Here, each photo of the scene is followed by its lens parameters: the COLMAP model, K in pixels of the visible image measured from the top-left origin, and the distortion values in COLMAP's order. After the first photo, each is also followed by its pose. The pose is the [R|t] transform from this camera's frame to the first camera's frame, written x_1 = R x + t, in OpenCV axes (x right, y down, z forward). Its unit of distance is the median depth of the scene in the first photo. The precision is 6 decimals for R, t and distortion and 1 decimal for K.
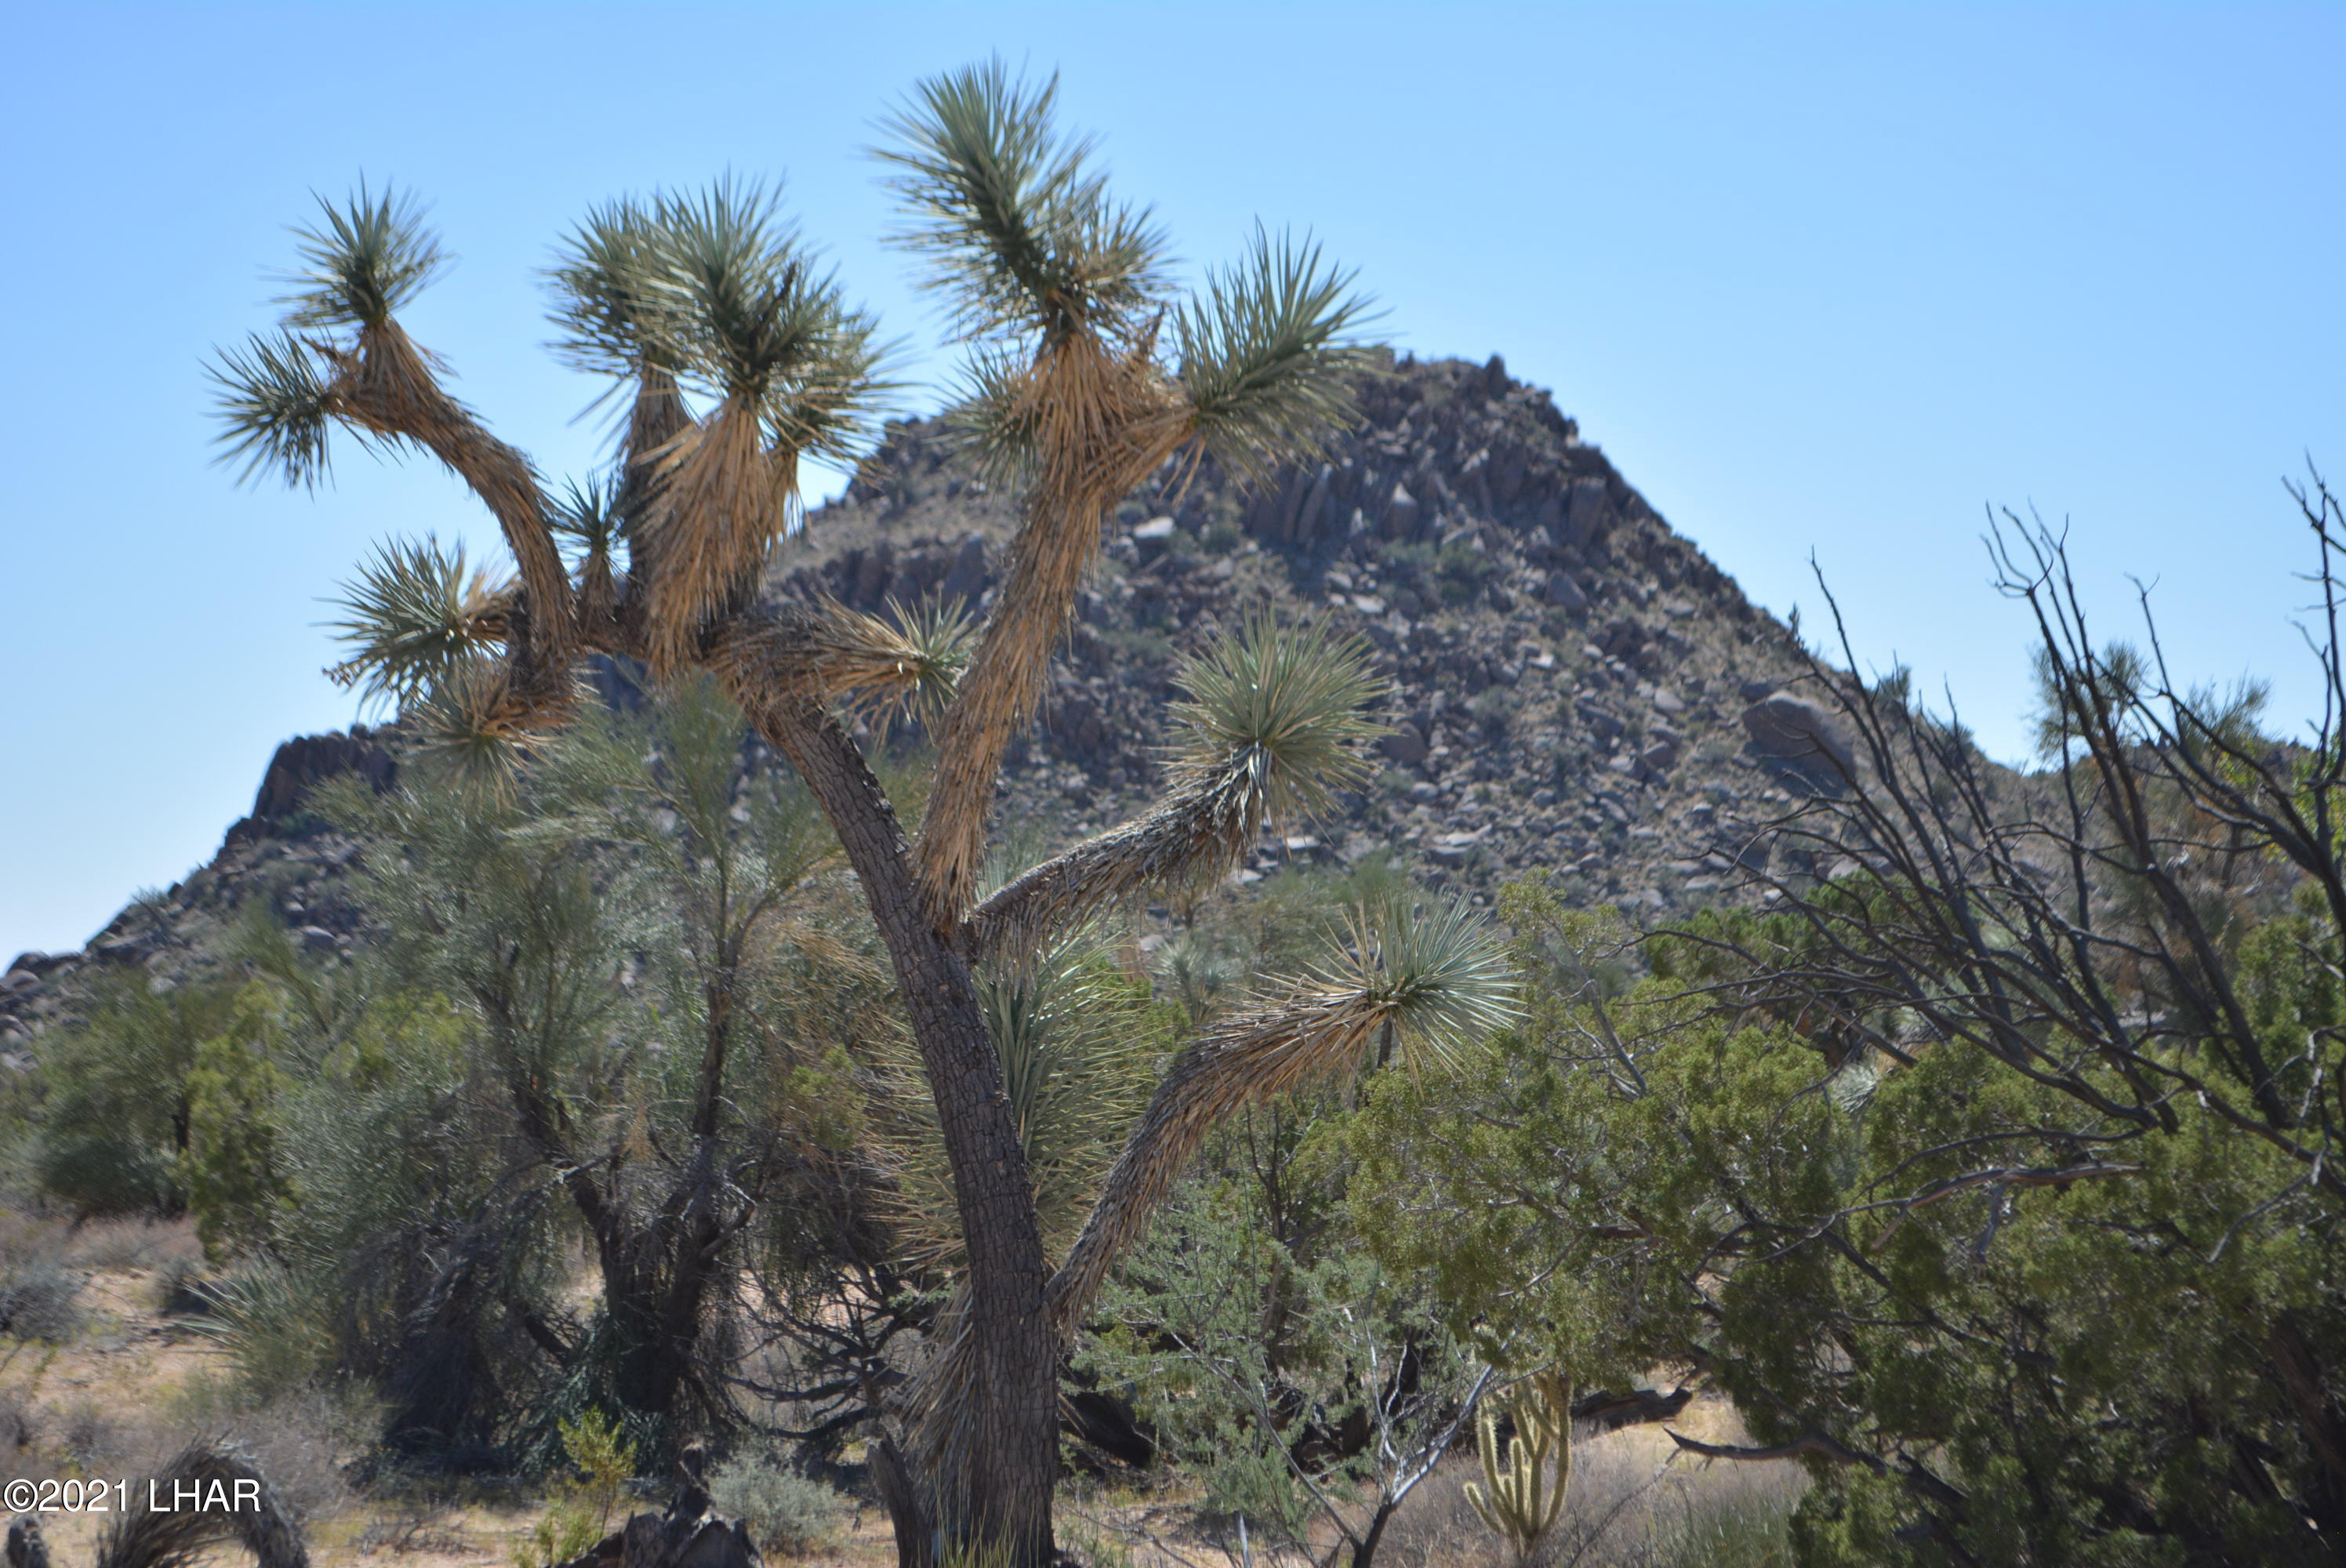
lens RADIAL K [[5538.1, 0, 1172.3], [0, 5538.1, 780.1], [0, 0, 1]] dist [0.080105, 0.000000]
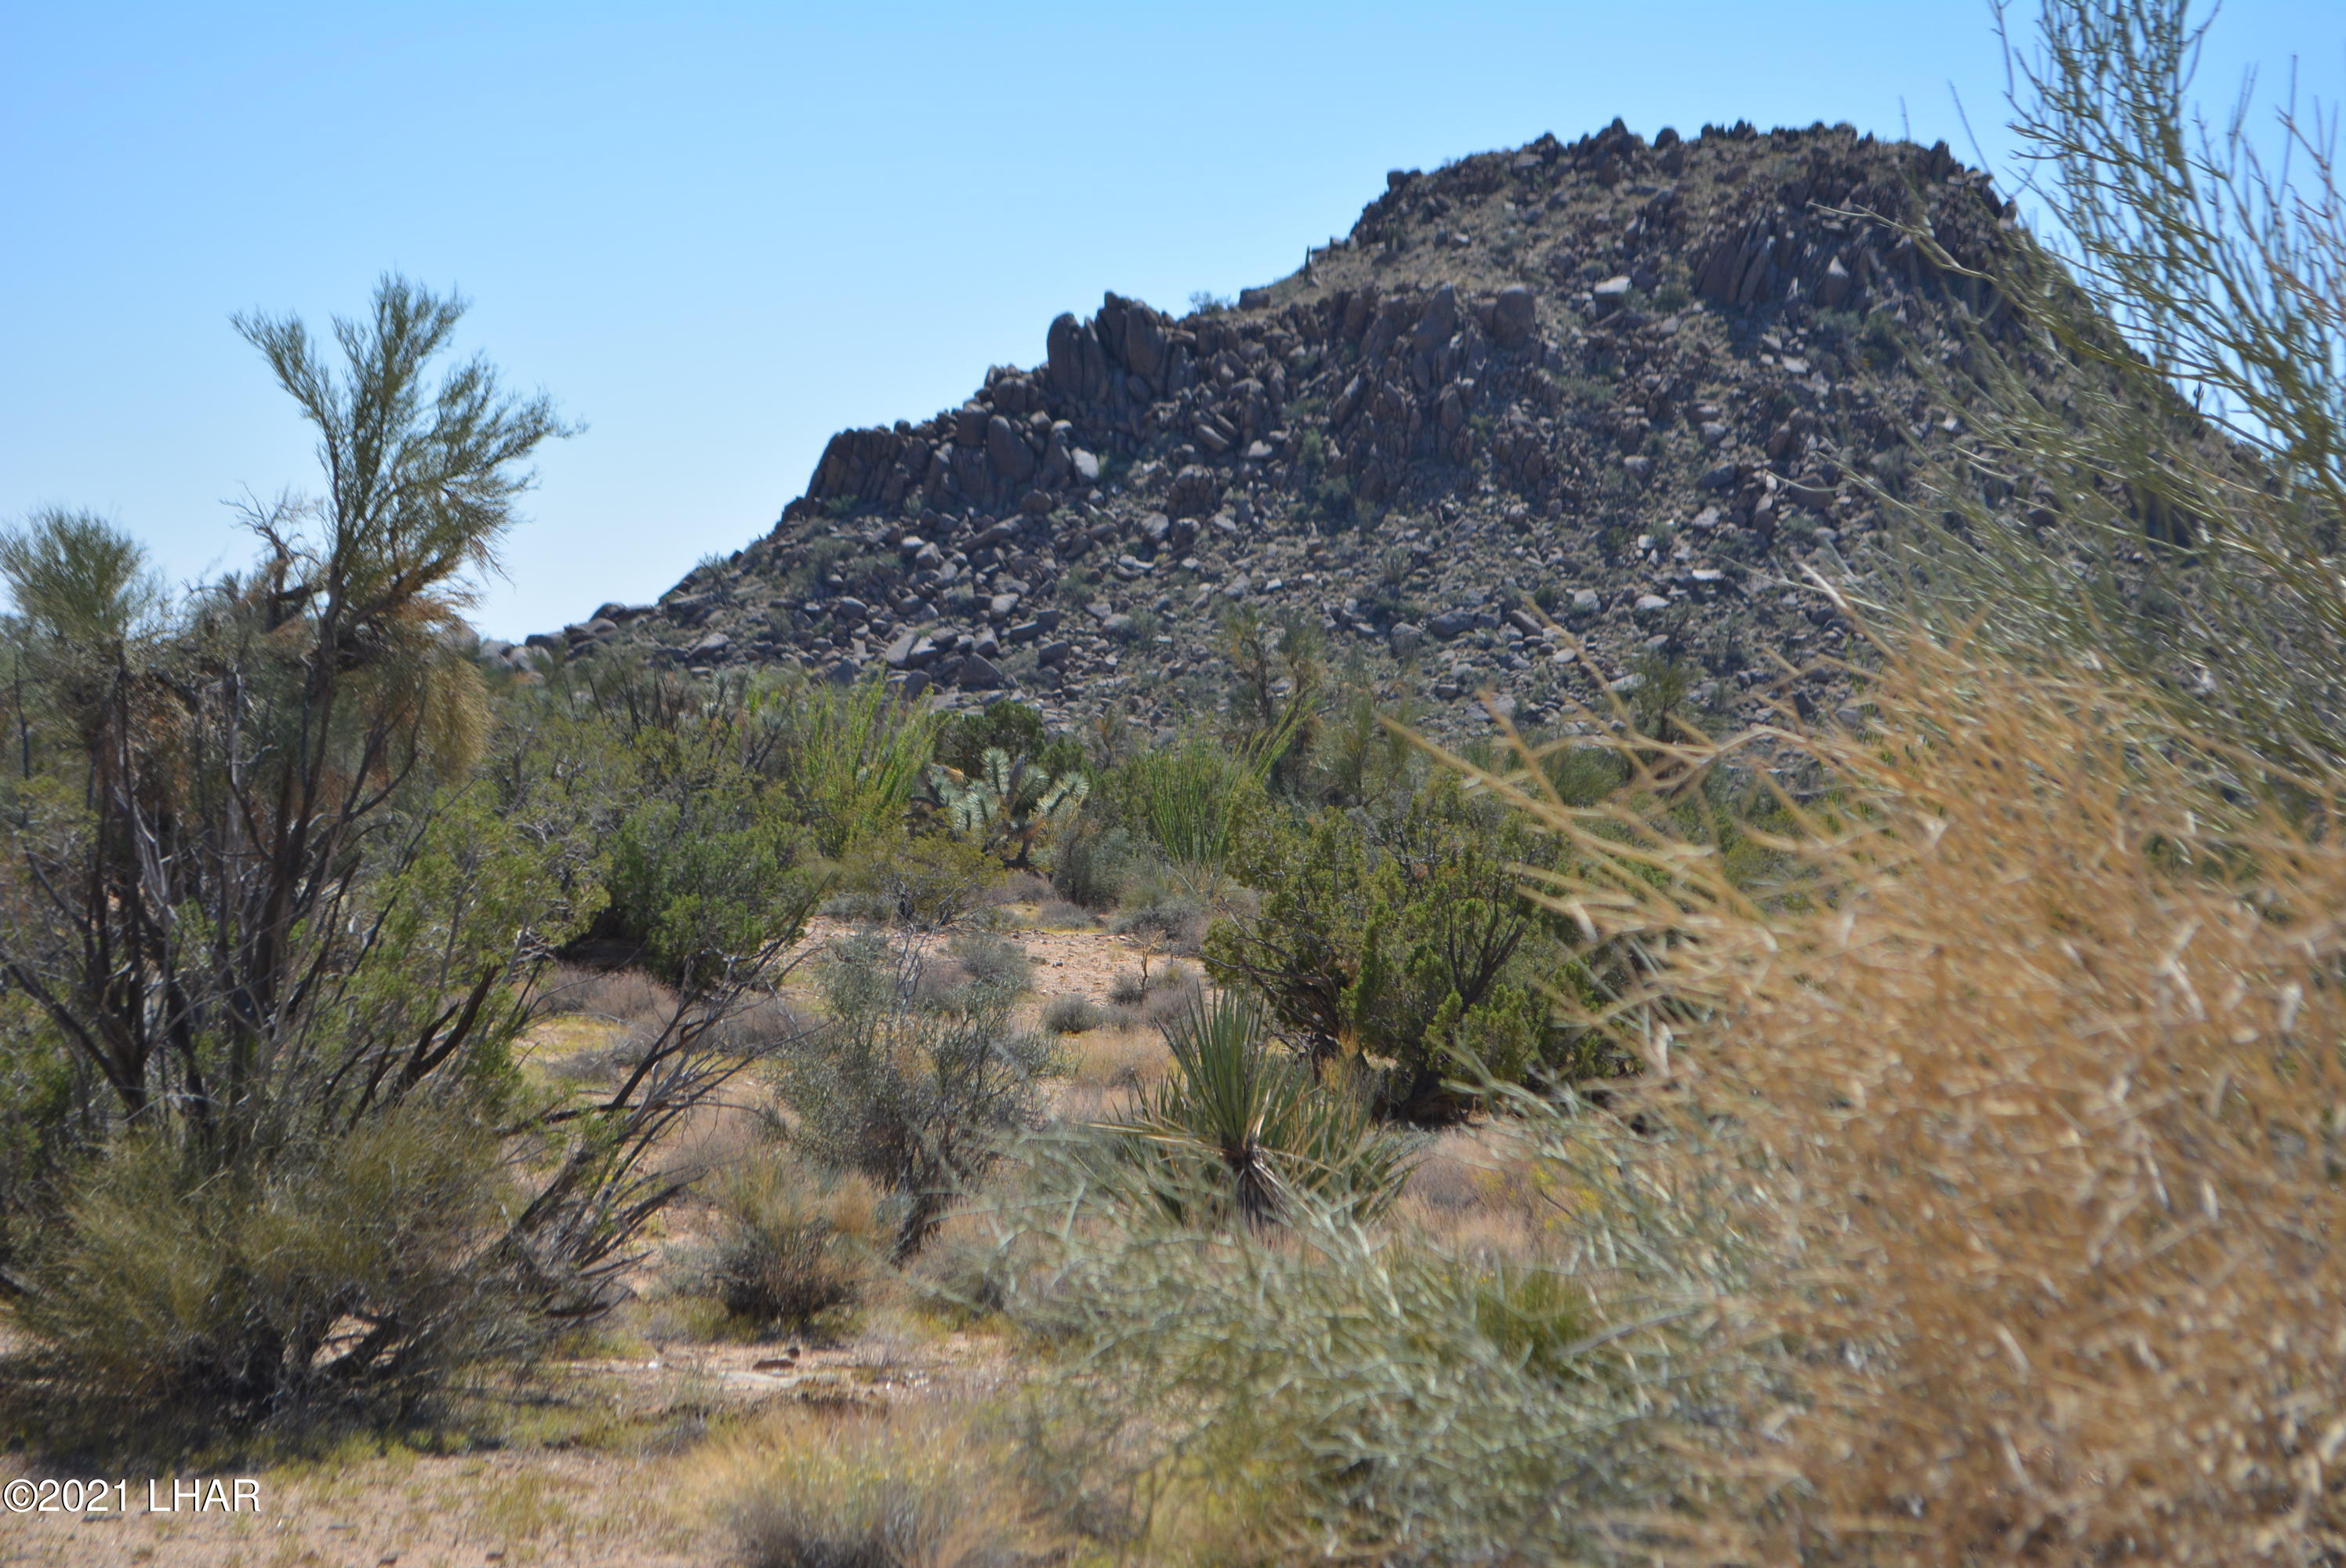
lens RADIAL K [[5538.1, 0, 1183.0], [0, 5538.1, 773.6], [0, 0, 1]] dist [0.080105, 0.000000]
pose [[0.992216, 0.063023, -0.107401, 0.037708], [-0.056935, 0.996643, 0.058837, -0.008159], [0.110749, -0.052264, 0.992473, -0.130012]]
